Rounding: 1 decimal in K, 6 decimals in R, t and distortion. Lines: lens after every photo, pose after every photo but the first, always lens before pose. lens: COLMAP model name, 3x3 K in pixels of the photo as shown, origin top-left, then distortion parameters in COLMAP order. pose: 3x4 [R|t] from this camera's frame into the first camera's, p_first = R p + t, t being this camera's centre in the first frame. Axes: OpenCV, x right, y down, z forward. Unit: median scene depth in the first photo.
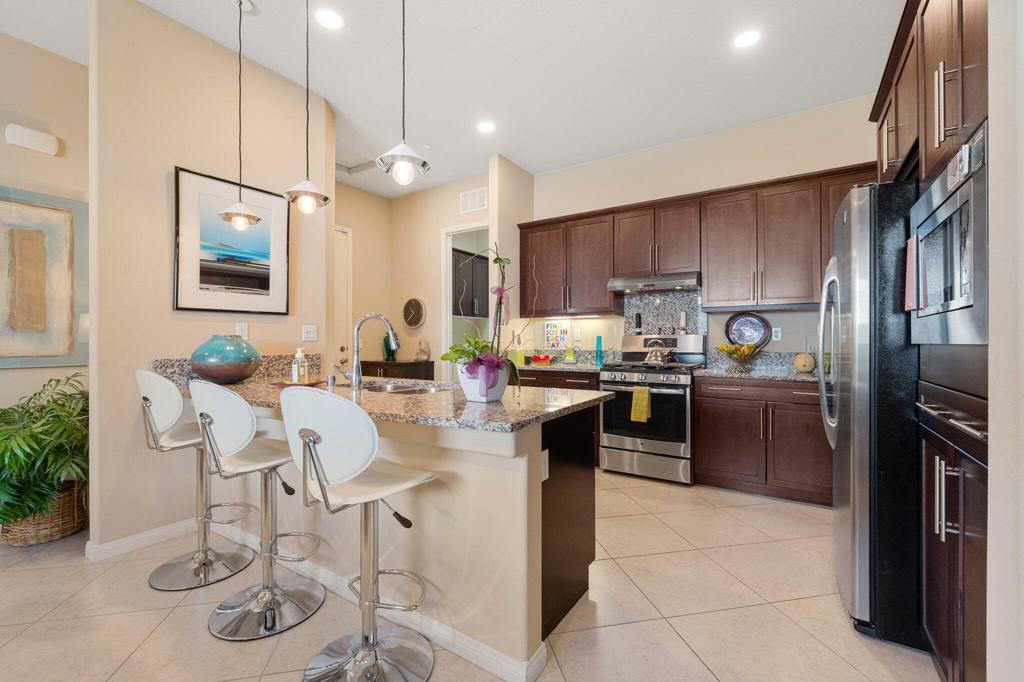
lens RADIAL K [[438.4, 0, 517.3], [0, 438.4, 343.7], [0, 0, 1]] dist [-0.007755, 0.000200]
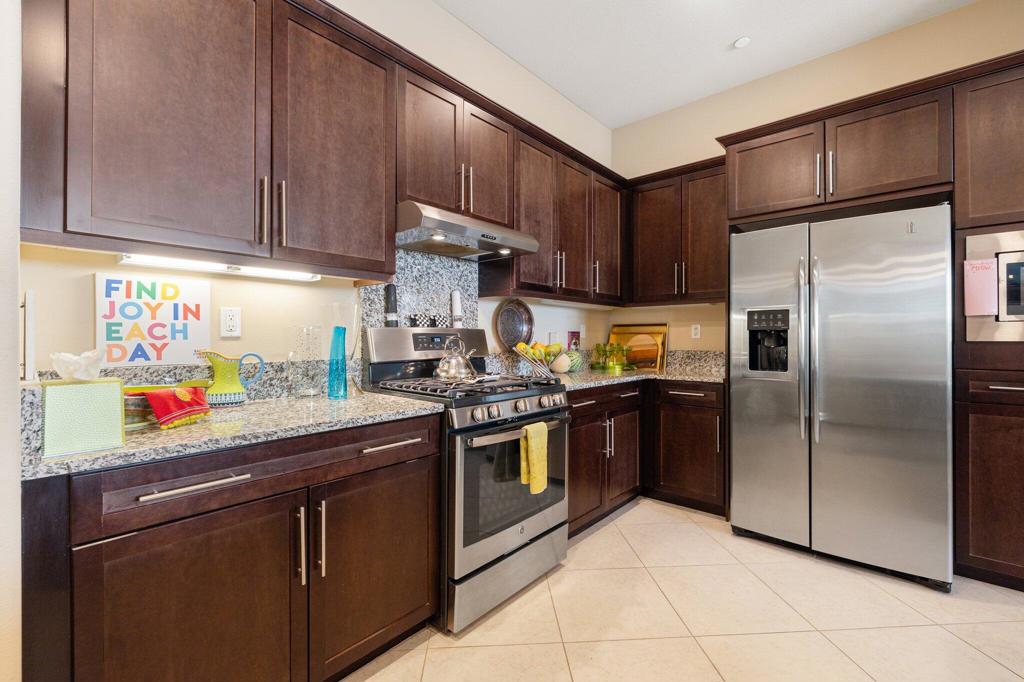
lens RADIAL K [[438.4, 0, 515.3], [0, 438.4, 337.1], [0, 0, 1]] dist [-0.007755, 0.000200]
pose [[0.152653, 0.003102, 0.988275, -0.244621], [0.006640, 0.999969, -0.004165, -0.005727], [-0.988258, 0.007198, 0.152628, 0.931086]]
